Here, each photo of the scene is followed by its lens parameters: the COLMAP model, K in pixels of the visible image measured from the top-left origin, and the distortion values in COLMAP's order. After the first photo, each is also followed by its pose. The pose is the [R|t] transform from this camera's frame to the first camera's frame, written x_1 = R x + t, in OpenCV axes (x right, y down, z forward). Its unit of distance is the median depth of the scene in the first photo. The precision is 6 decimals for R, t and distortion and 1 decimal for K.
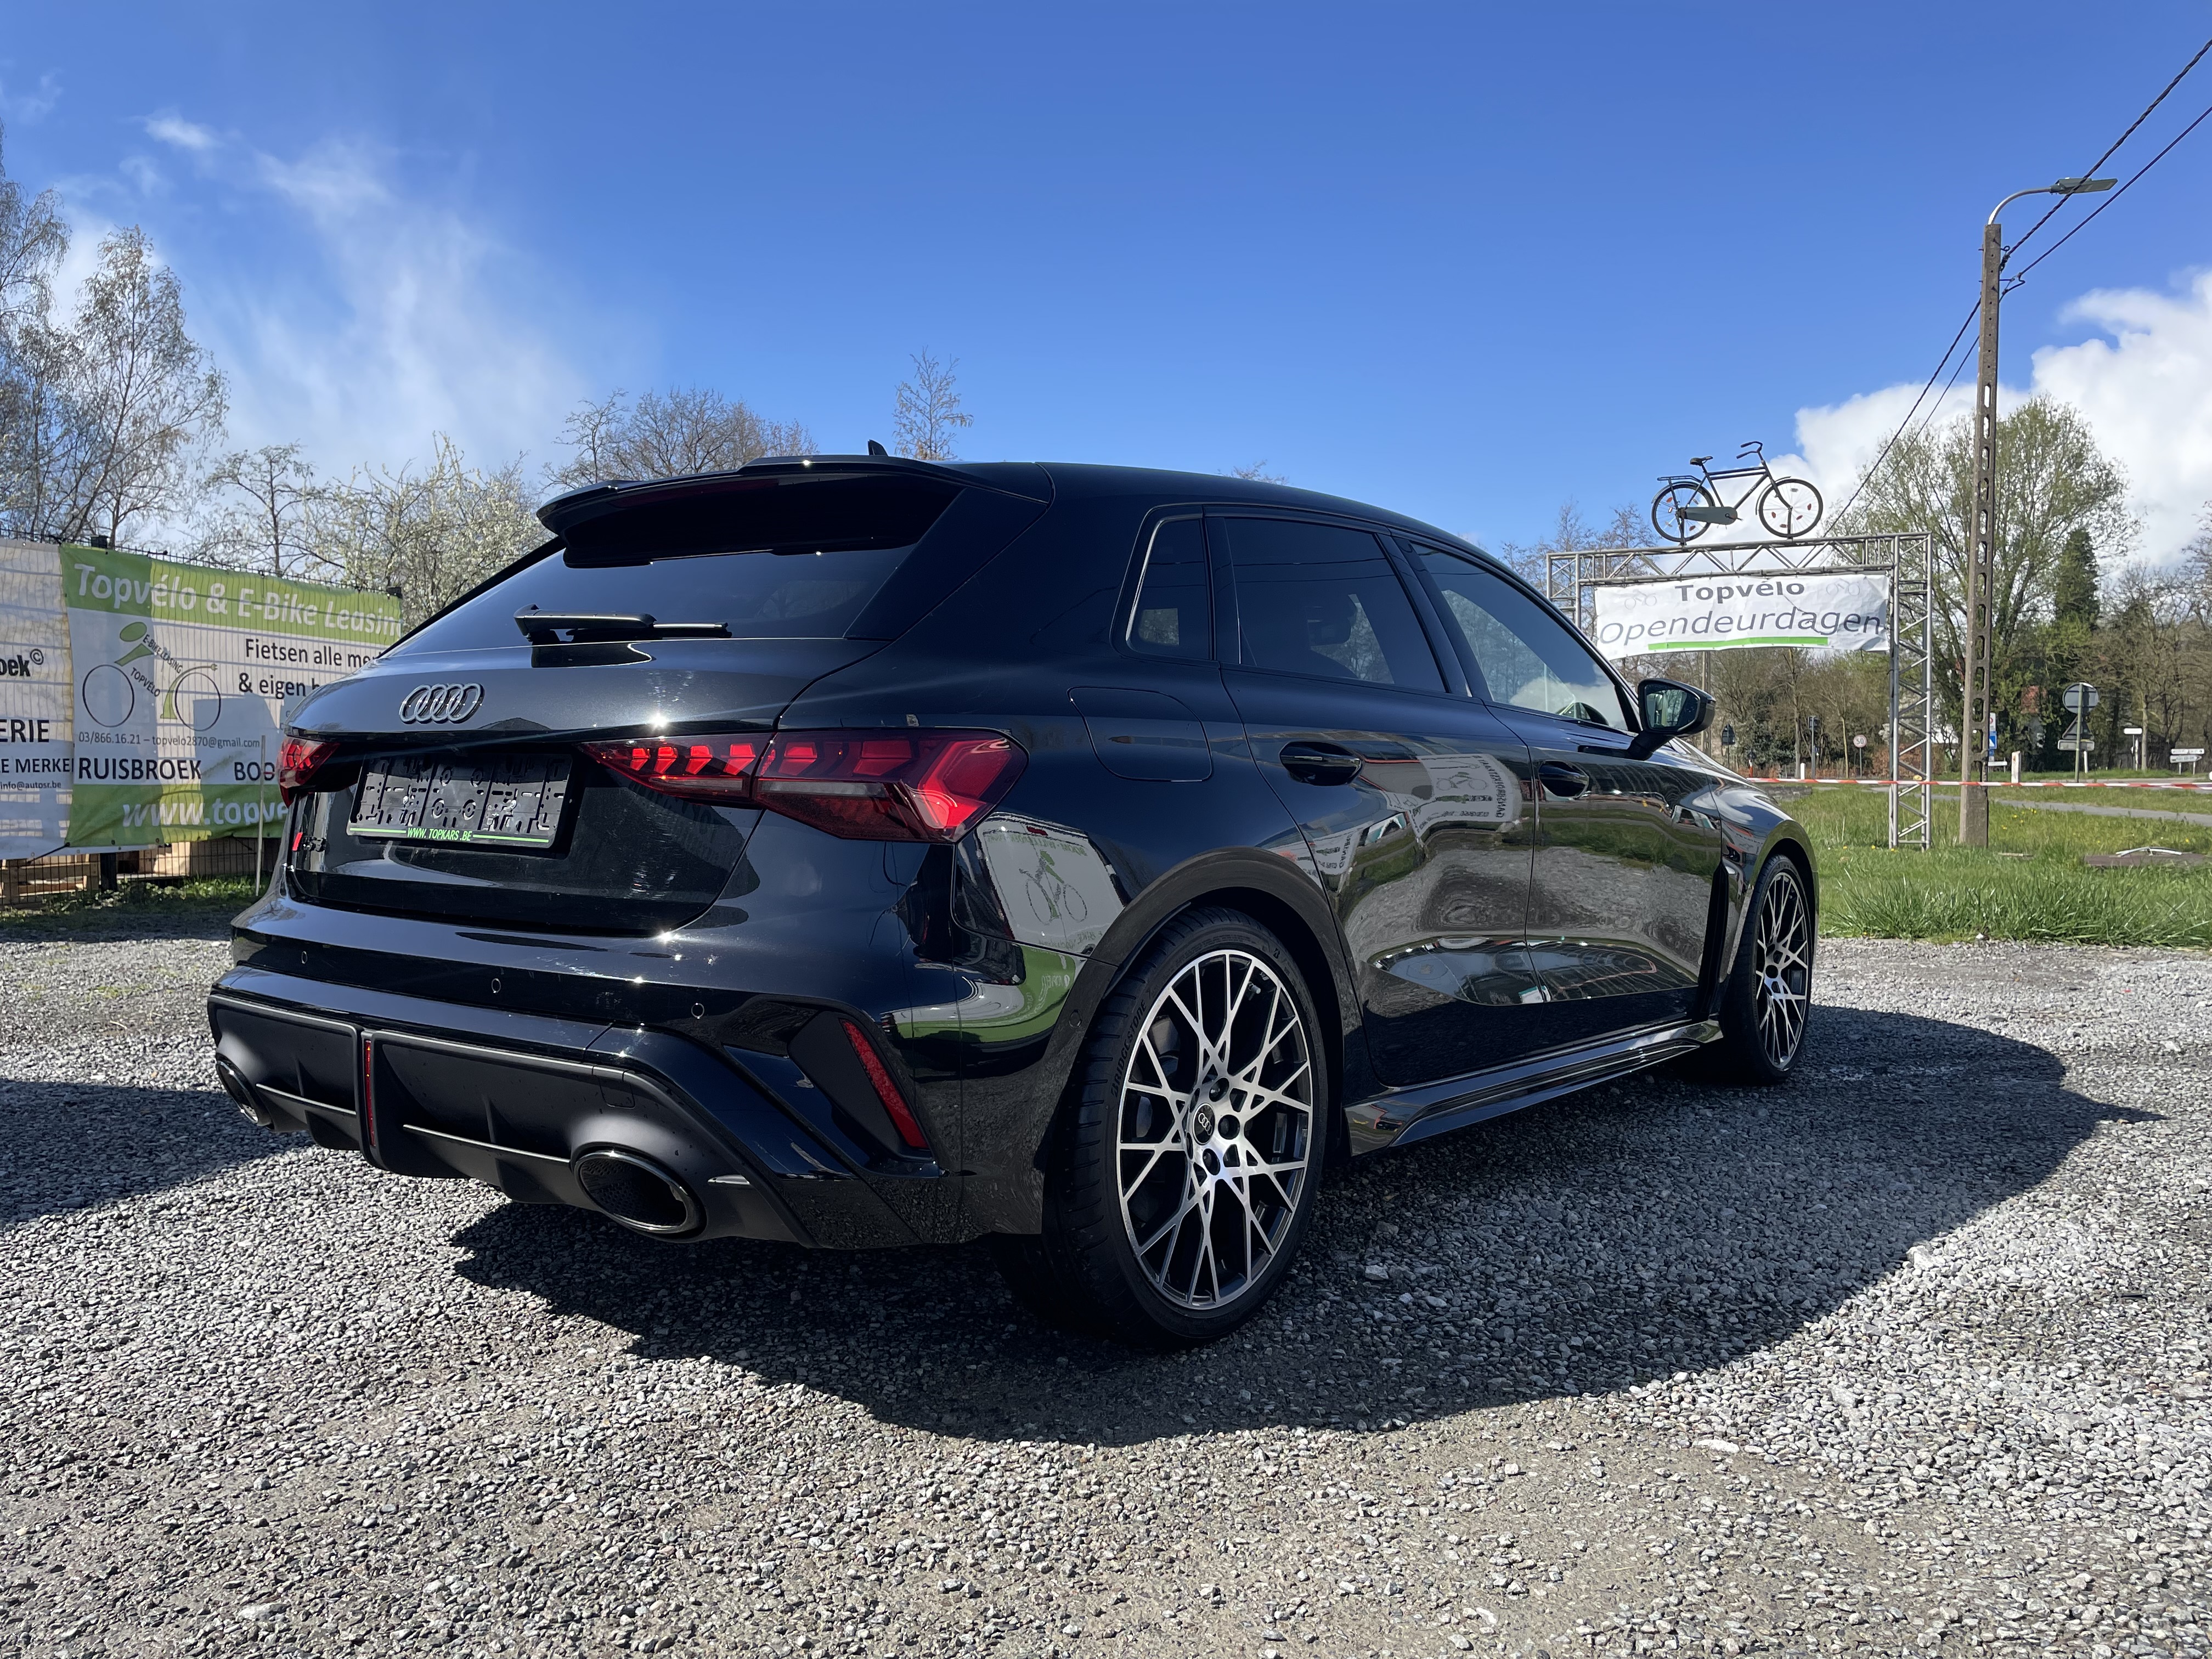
lens RADIAL K [[1664.7, 0, 1131.5], [0, 1664.7, 826.1], [0, 0, 1]] dist [0.111741, -0.158638]
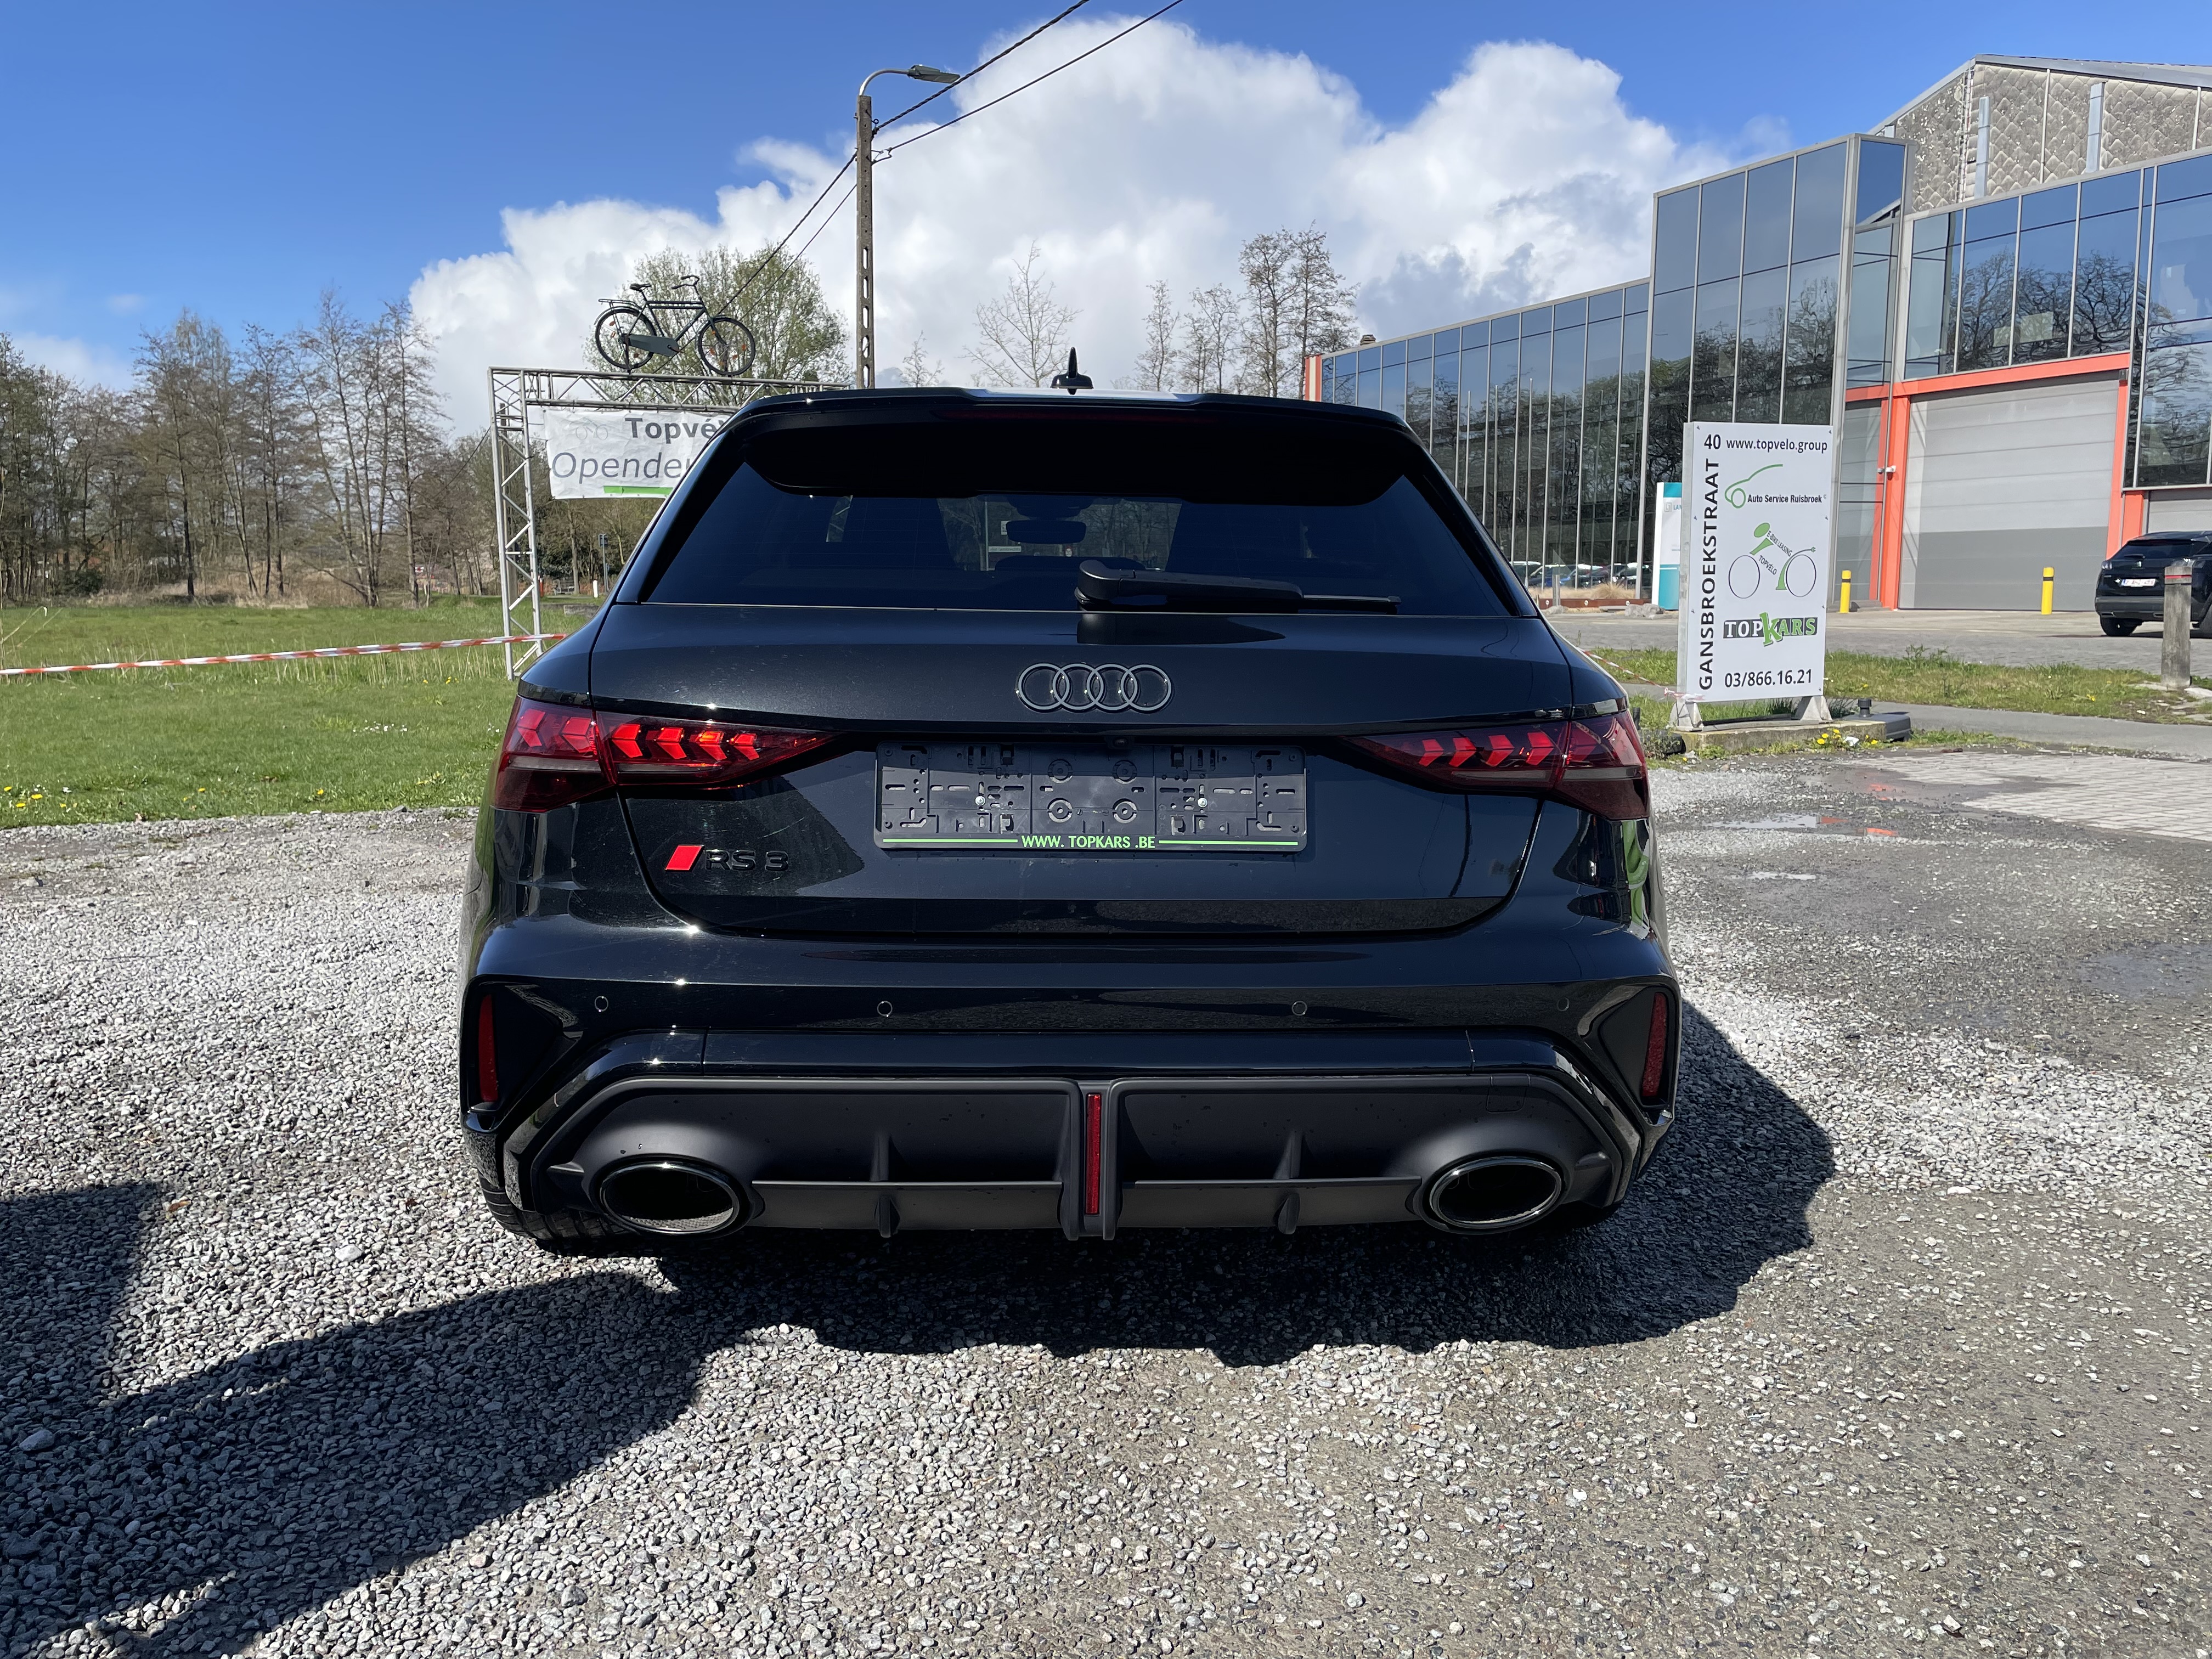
lens RADIAL K [[1664.7, 0, 1131.5], [0, 1664.7, 826.1], [0, 0, 1]] dist [0.111741, -0.158638]
pose [[0.751780, -0.088162, 0.653494, -0.652203], [0.015808, 0.993147, 0.115799, -0.069462], [-0.659225, -0.076725, 0.748021, 0.249153]]
